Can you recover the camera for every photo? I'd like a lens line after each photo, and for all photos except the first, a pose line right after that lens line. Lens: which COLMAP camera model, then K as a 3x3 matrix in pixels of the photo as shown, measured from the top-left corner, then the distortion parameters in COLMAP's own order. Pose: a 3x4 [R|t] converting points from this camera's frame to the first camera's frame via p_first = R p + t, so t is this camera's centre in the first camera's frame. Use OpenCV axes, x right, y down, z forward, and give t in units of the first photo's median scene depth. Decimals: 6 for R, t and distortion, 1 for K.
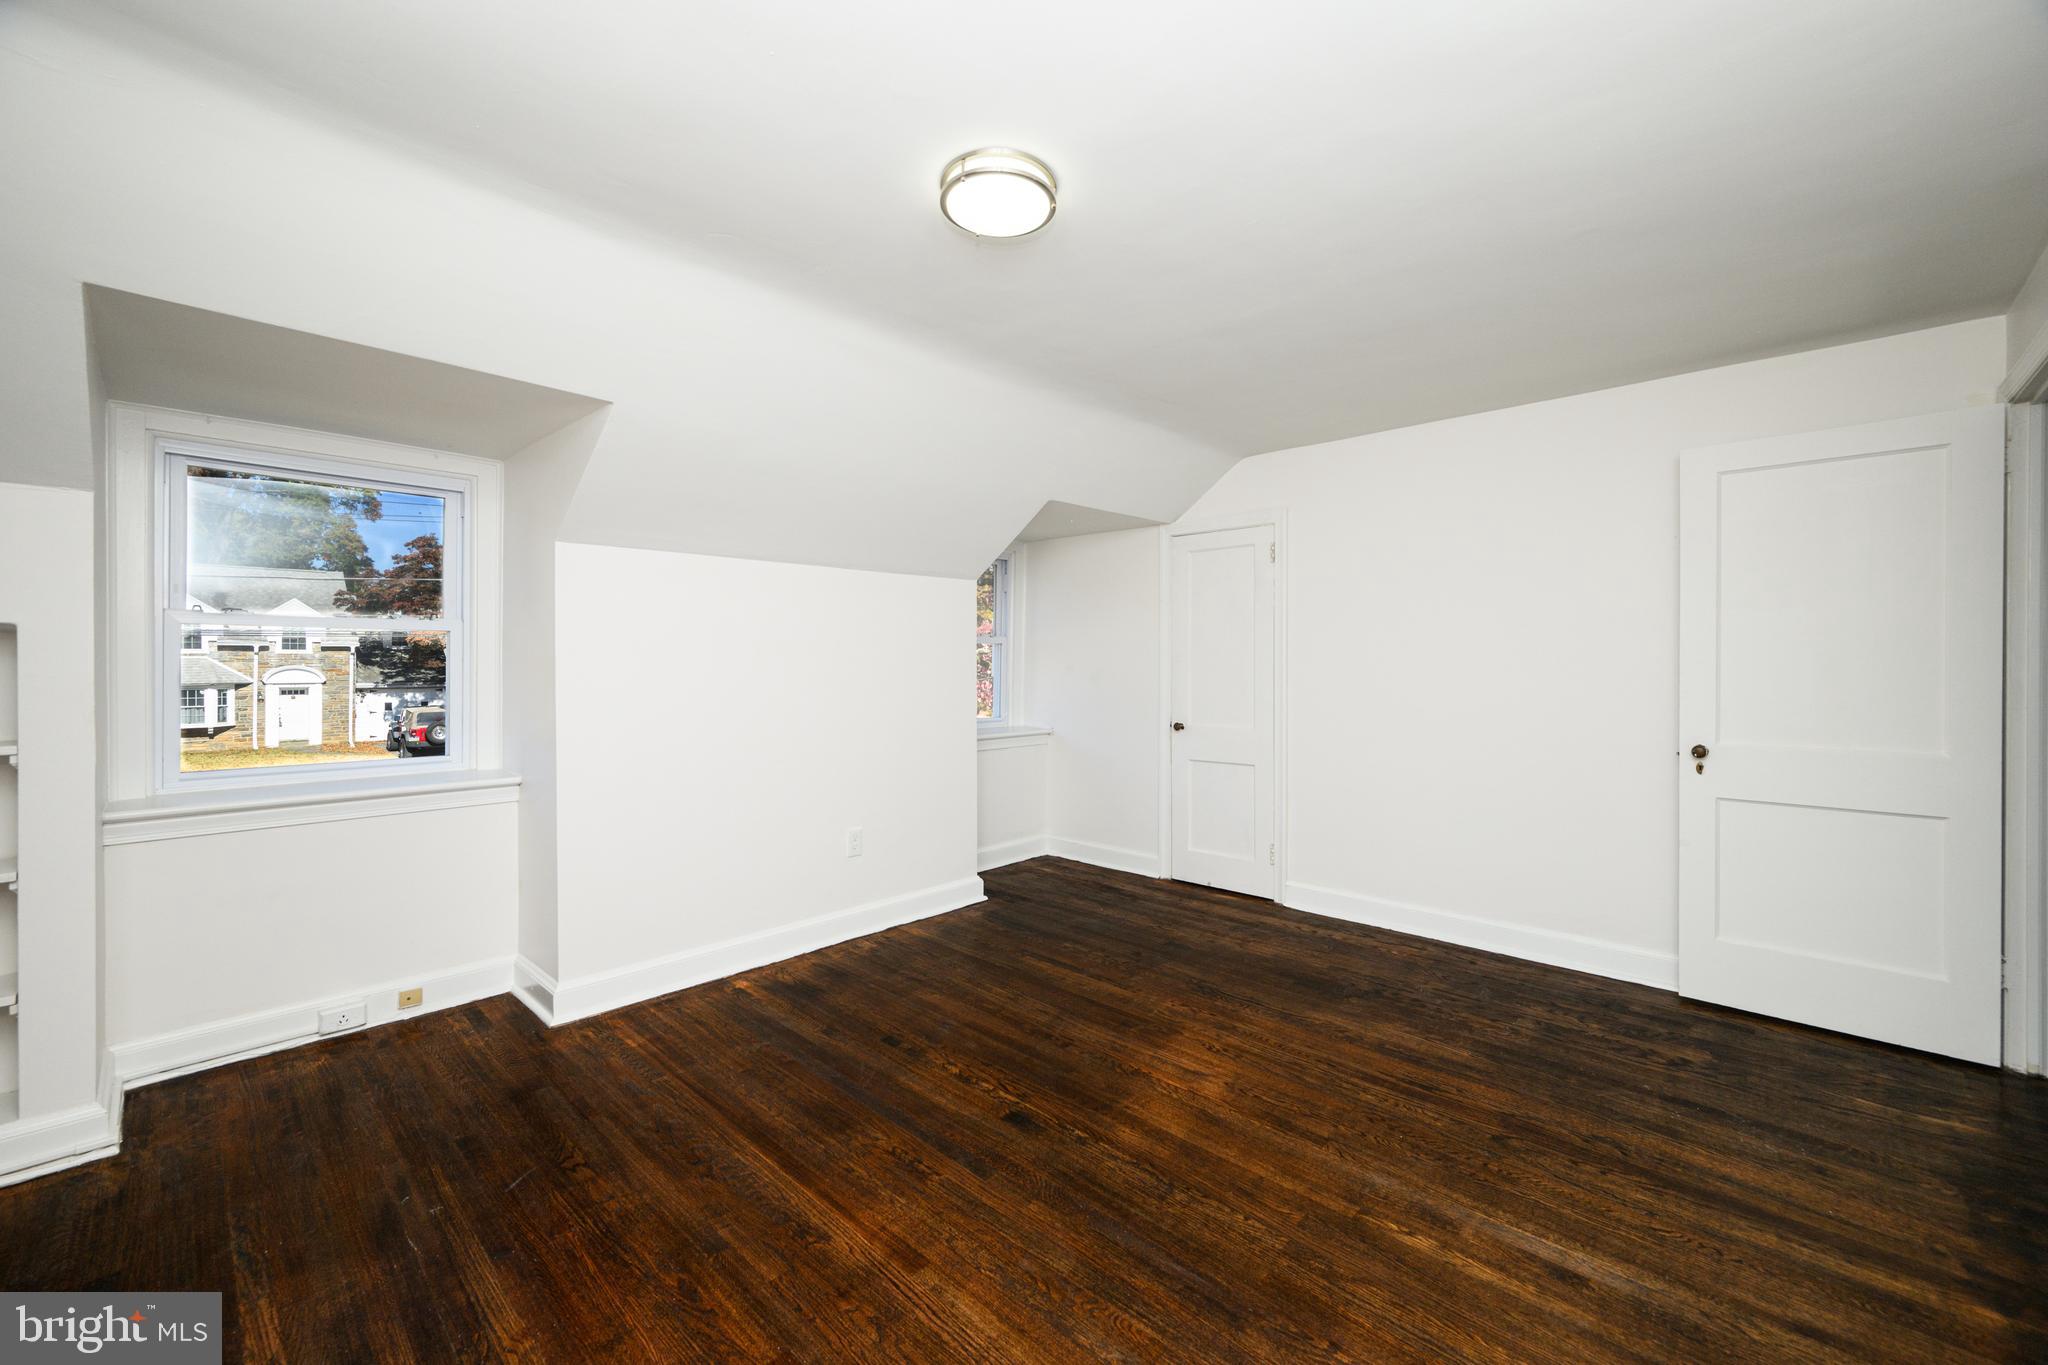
lens RADIAL K [[833.1, 0, 1025.3], [0, 833.1, 665.0], [0, 0, 1]] dist [0.000795, -0.000808]
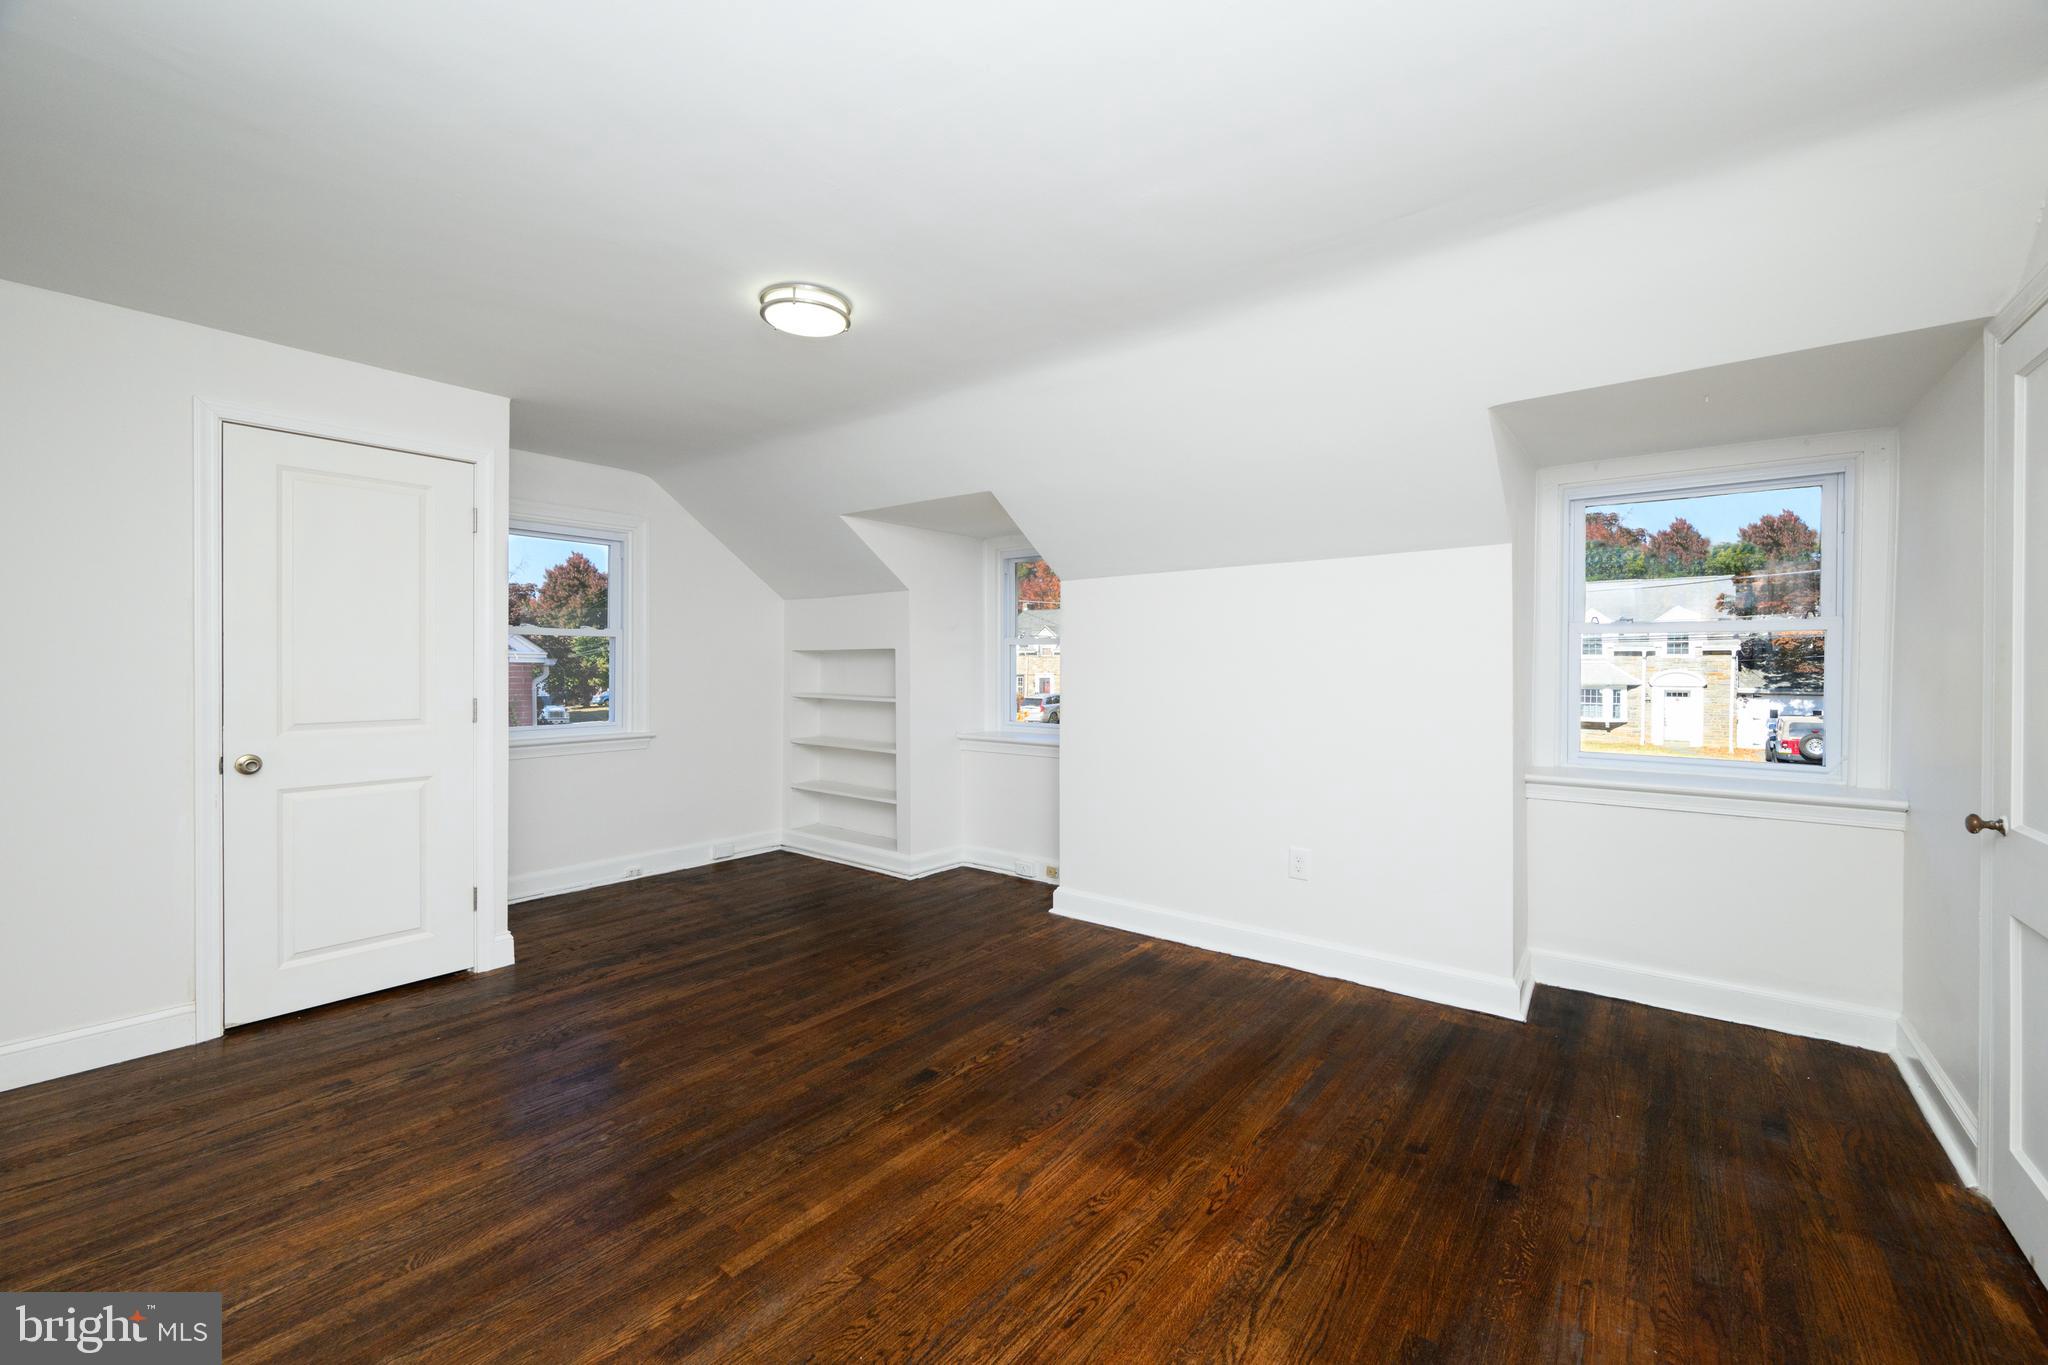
lens RADIAL K [[833.1, 0, 1025.8], [0, 833.1, 679.5], [0, 0, 1]] dist [0.000795, -0.000808]
pose [[0.075410, 0.015690, -0.997029, 0.739277], [-0.003230, 0.999875, 0.015490, 0.001349], [0.997147, 0.002052, 0.075451, 0.707926]]
